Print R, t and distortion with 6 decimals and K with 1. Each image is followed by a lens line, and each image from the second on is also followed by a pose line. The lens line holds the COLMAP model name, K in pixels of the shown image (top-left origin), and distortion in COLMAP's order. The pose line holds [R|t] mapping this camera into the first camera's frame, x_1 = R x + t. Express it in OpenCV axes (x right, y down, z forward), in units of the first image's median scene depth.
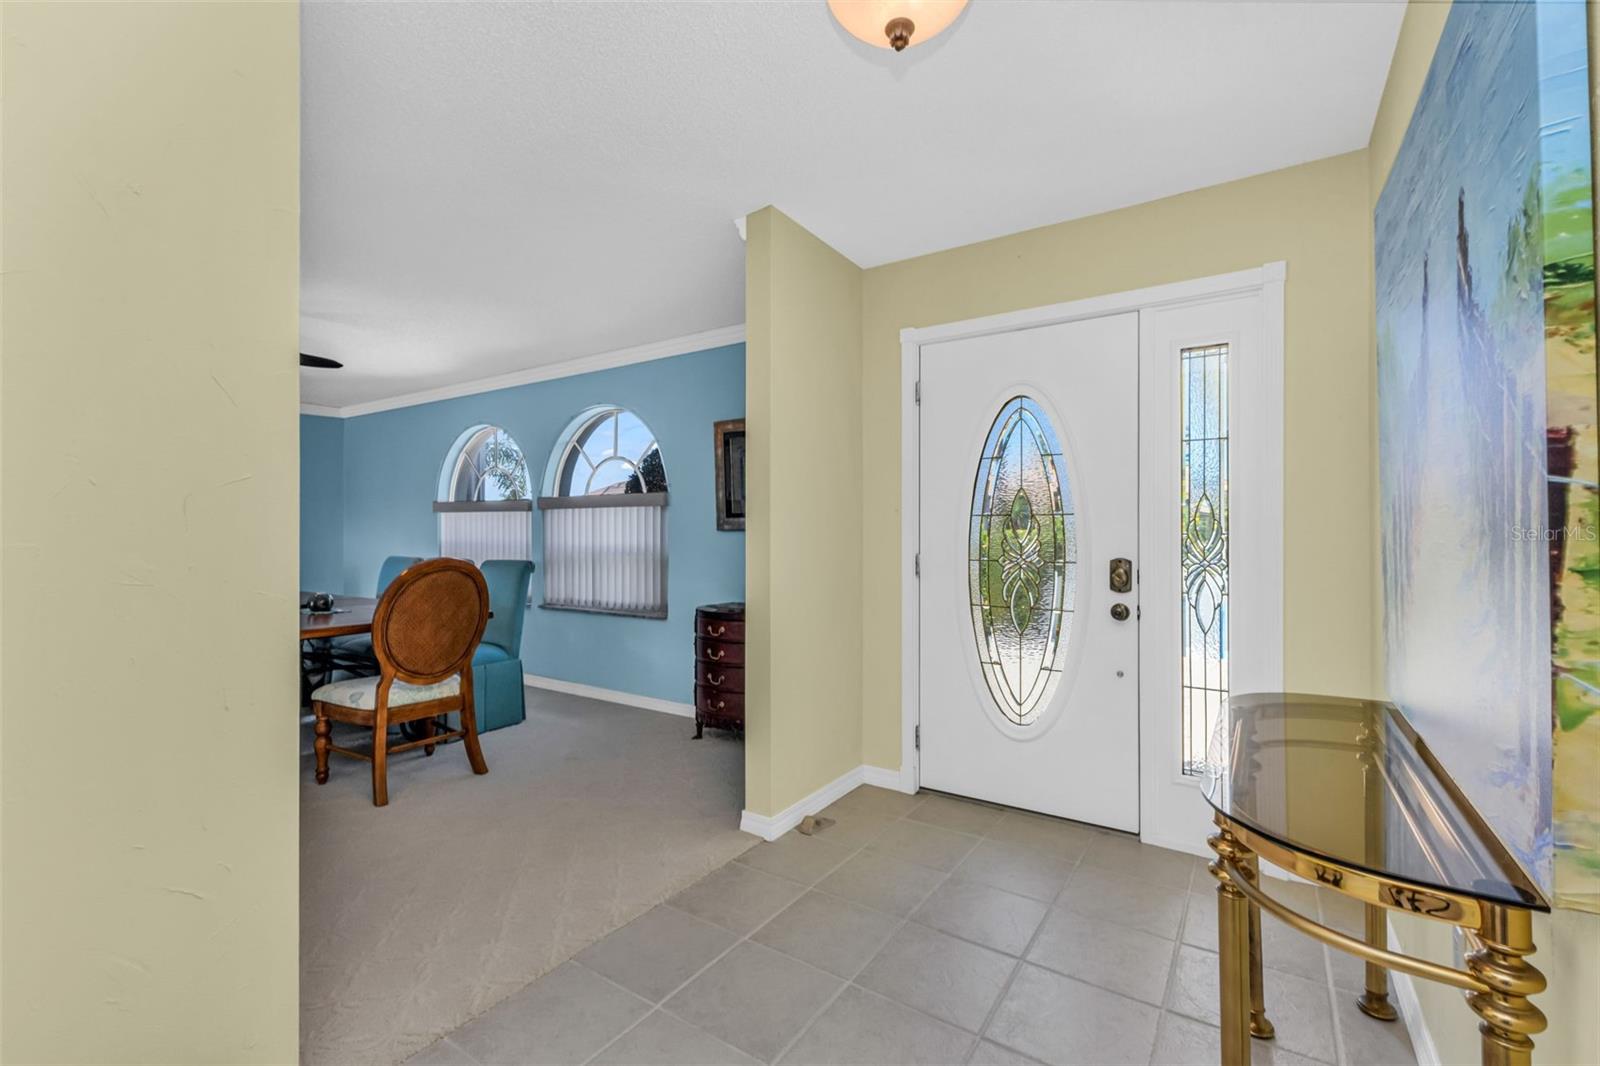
lens RADIAL K [[693.8, 0, 793.1], [0, 693.8, 533.7], [0, 0, 1]] dist [0.013990, -0.003691]
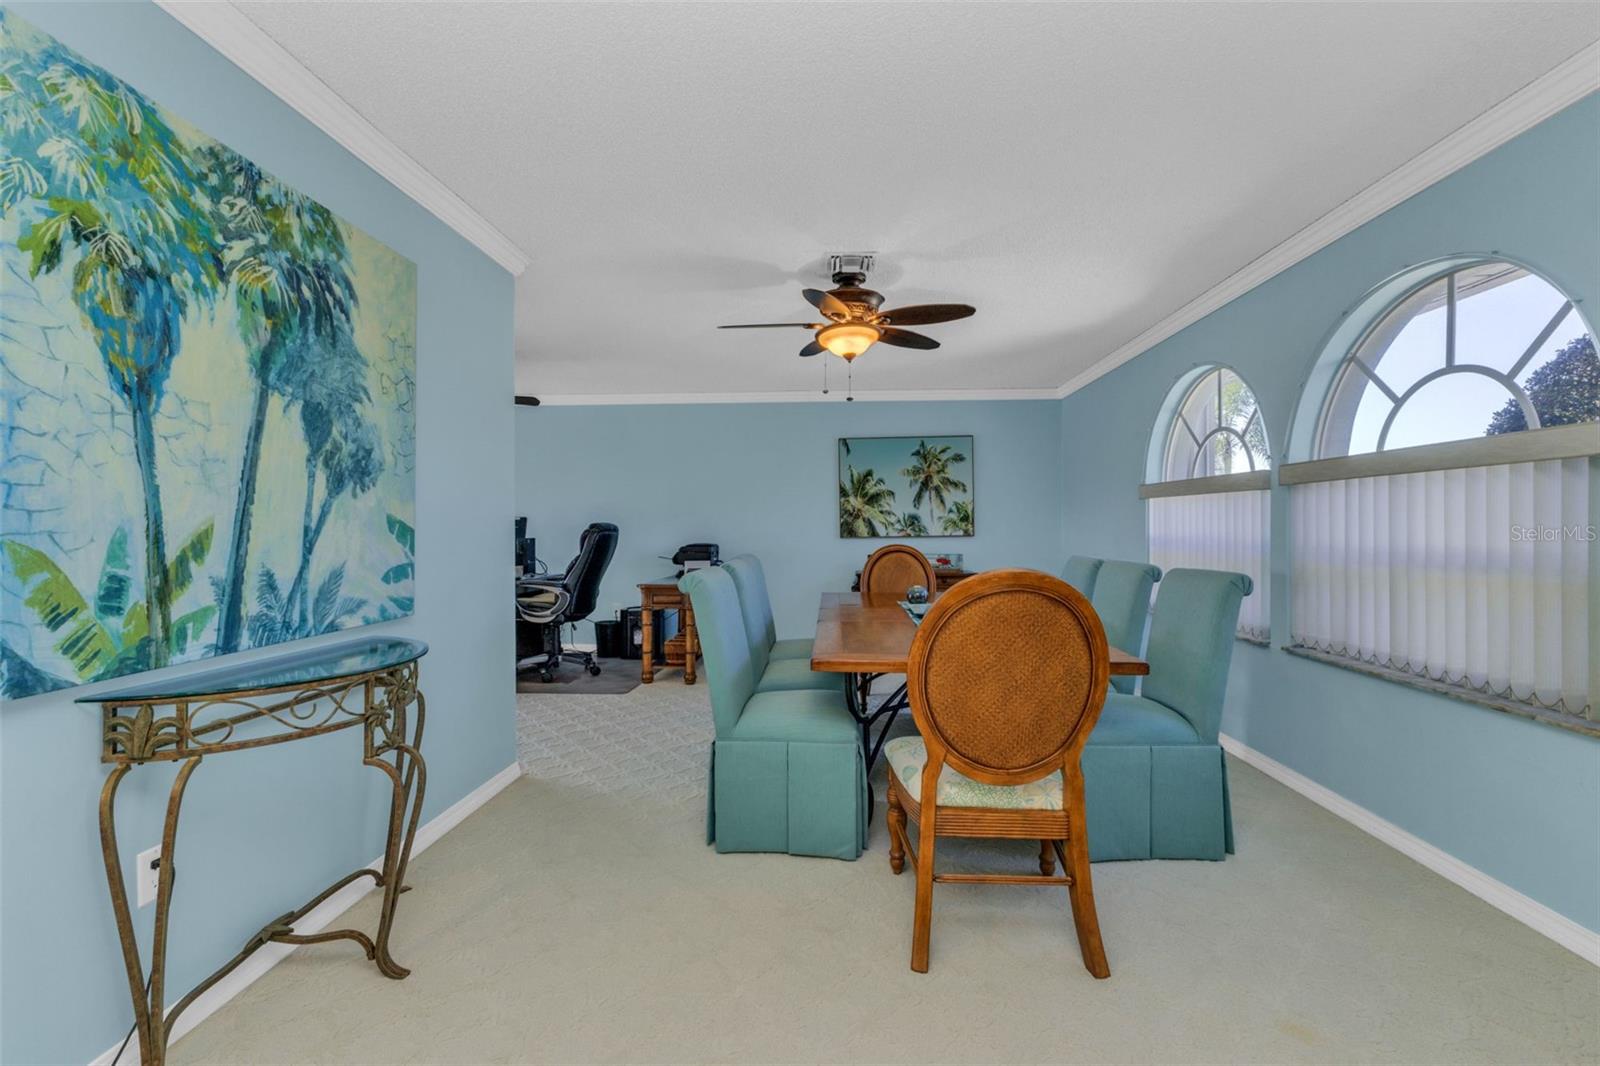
lens RADIAL K [[693.8, 0, 799.4], [0, 693.8, 534.1], [0, 0, 1]] dist [0.013990, -0.003691]
pose [[0.514343, 0.000195, -0.857584, -0.070677], [0.007506, 0.999961, 0.004729, 0.001091], [0.857551, -0.008870, 0.514322, 0.363794]]
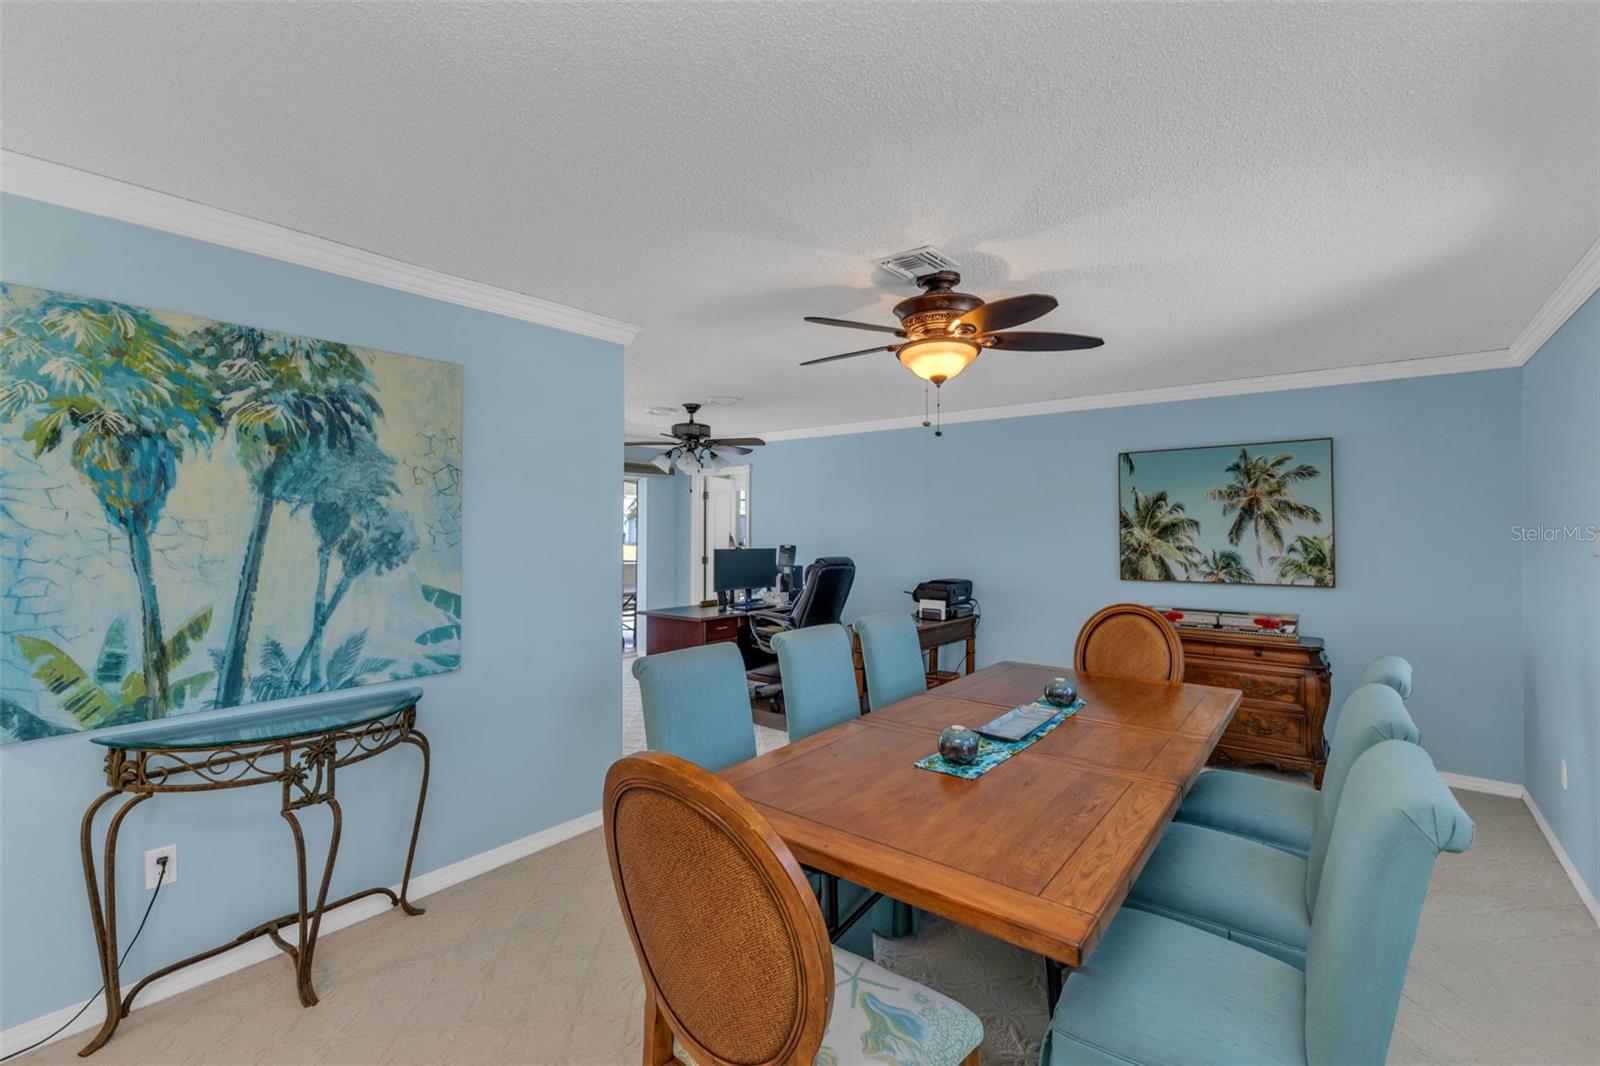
lens RADIAL K [[693.8, 0, 798.5], [0, 693.8, 525.5], [0, 0, 1]] dist [0.013990, -0.003691]
pose [[-0.080966, -0.009009, -0.996676, -0.103655], [-0.000922, 0.999959, -0.008963, -0.093343], [0.996716, 0.000193, -0.080971, 0.944038]]
